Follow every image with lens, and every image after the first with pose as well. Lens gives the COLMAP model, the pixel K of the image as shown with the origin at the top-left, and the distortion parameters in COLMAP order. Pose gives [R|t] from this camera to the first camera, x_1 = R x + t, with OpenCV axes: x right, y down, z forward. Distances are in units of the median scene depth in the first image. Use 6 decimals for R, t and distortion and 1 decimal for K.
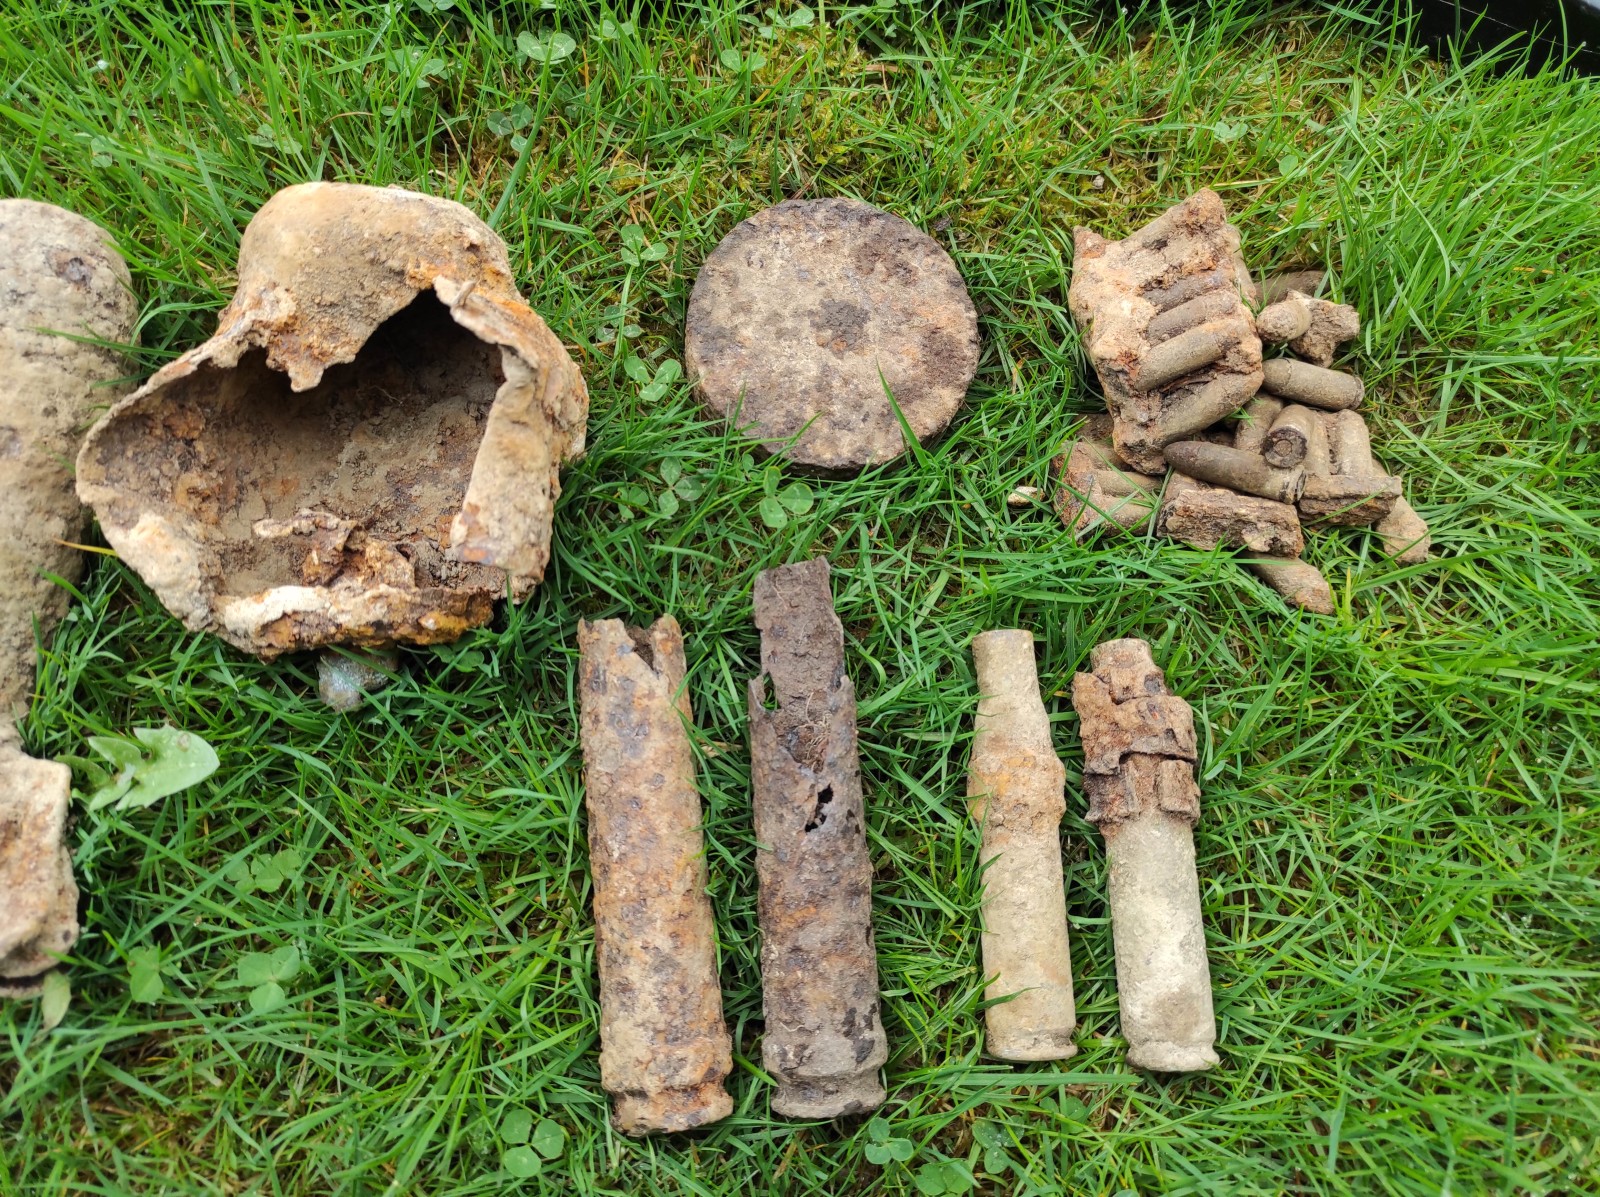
lens RADIAL K [[1163.5, 0, 800.7], [0, 1163.5, 595.3], [0, 0, 1]] dist [0.011387, -0.006558]
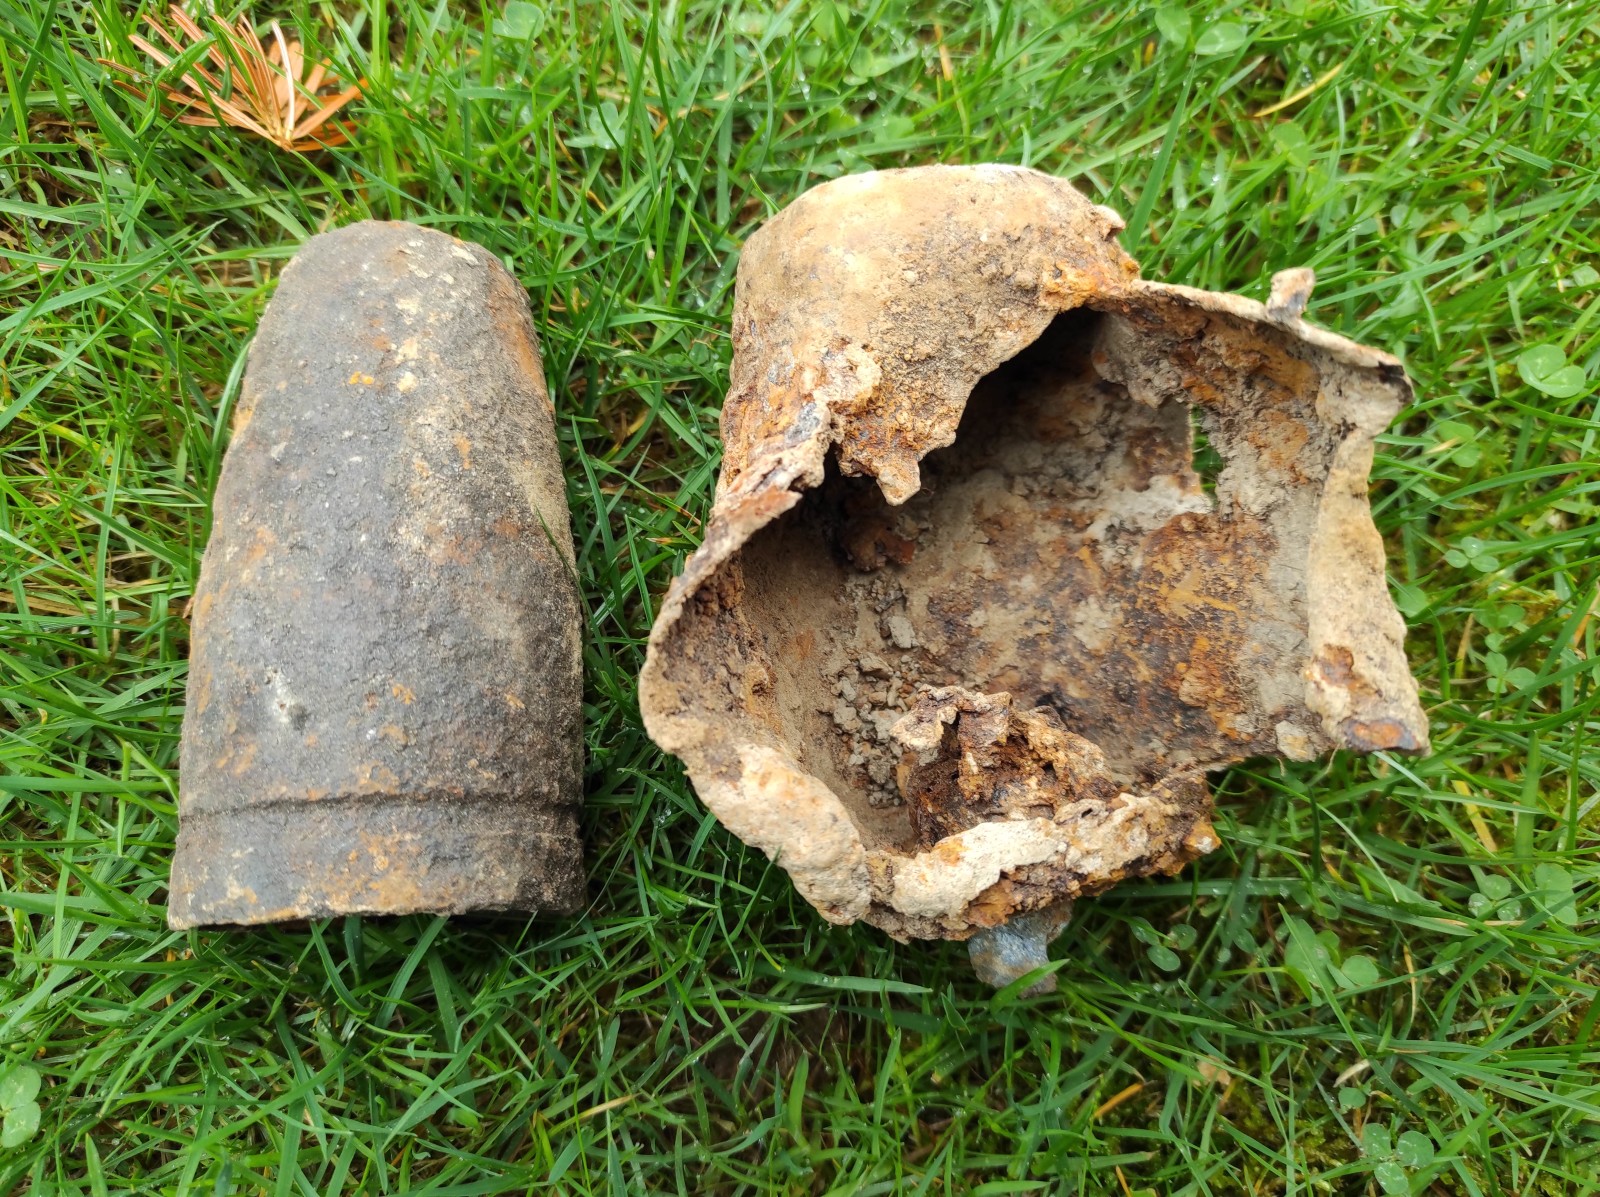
lens RADIAL K [[1163.5, 0, 802.9], [0, 1163.5, 602.3], [0, 0, 1]] dist [0.011387, -0.006558]
pose [[0.986403, -0.164041, -0.009948, -0.480123], [0.163917, 0.986398, -0.012244, -0.122606], [0.011821, 0.010447, 0.999876, 0.372418]]
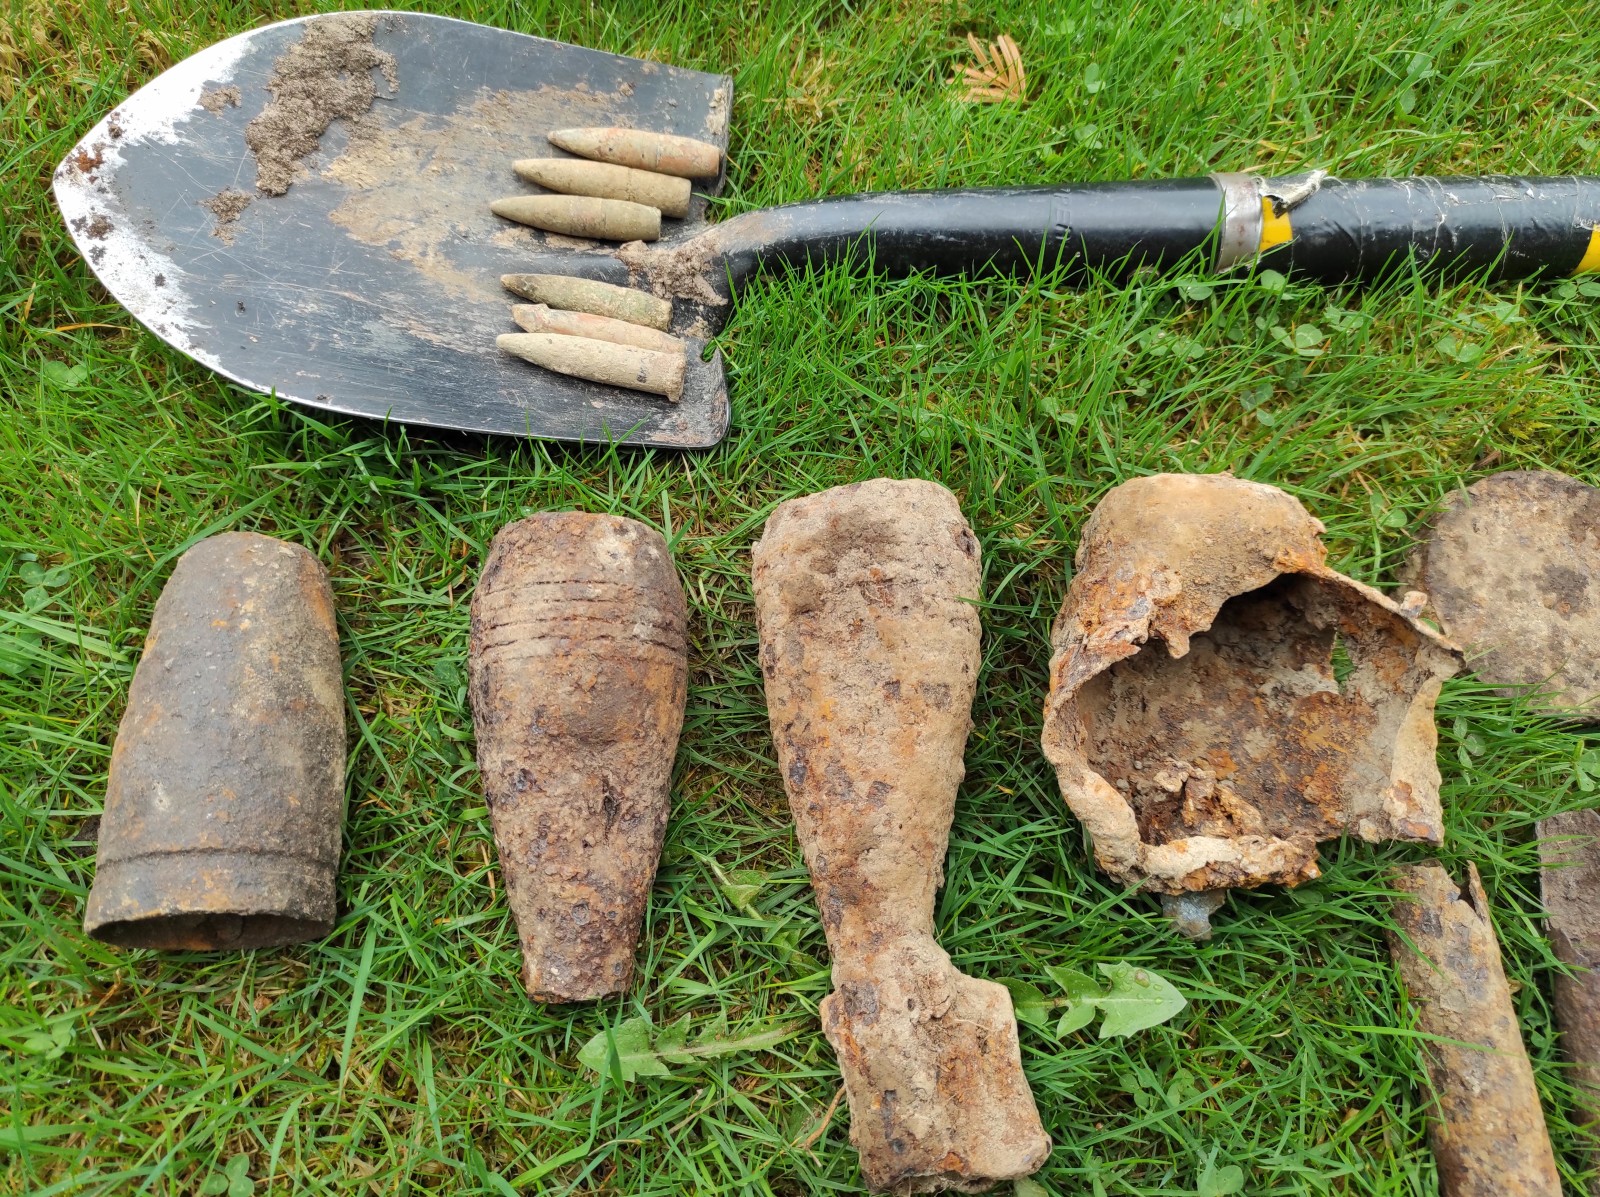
lens RADIAL K [[1163.5, 0, 794.8], [0, 1163.5, 594.8], [0, 0, 1]] dist [0.011387, -0.006558]
pose [[0.998060, 0.035989, -0.050802, -0.745212], [-0.039024, 0.997431, -0.060074, -0.152382], [0.048509, 0.061940, 0.996900, -0.168618]]
